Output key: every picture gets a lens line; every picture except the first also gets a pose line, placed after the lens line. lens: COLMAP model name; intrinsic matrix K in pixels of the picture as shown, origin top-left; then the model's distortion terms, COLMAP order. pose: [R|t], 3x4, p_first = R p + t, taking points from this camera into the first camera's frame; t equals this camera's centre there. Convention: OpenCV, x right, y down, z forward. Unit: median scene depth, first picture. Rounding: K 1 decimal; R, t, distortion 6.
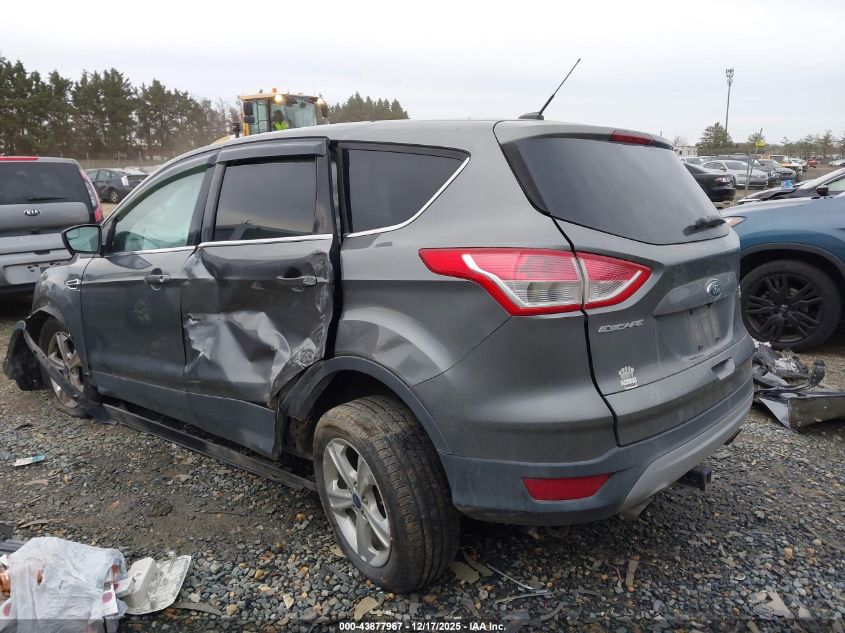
lens RADIAL K [[693.4, 0, 422.5], [0, 693.4, 316.5], [0, 0, 1]] dist [0.008334, 0.008780]
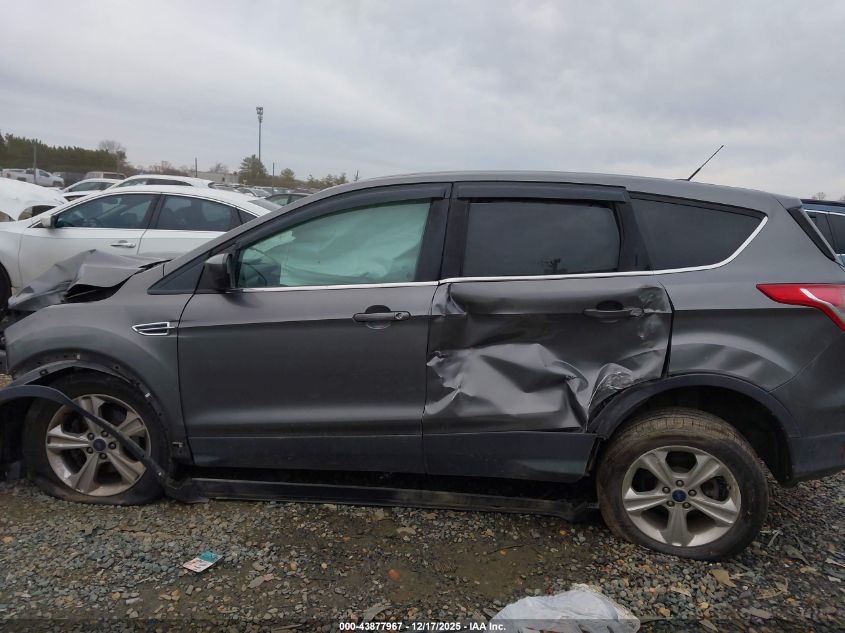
lens RADIAL K [[693.4, 0, 422.5], [0, 693.4, 316.5], [0, 0, 1]] dist [0.008334, 0.008780]
pose [[0.773512, -0.037348, 0.632680, -1.076266], [0.057476, 0.998282, -0.011341, -0.048425], [-0.631170, 0.045136, 0.774330, 0.315741]]
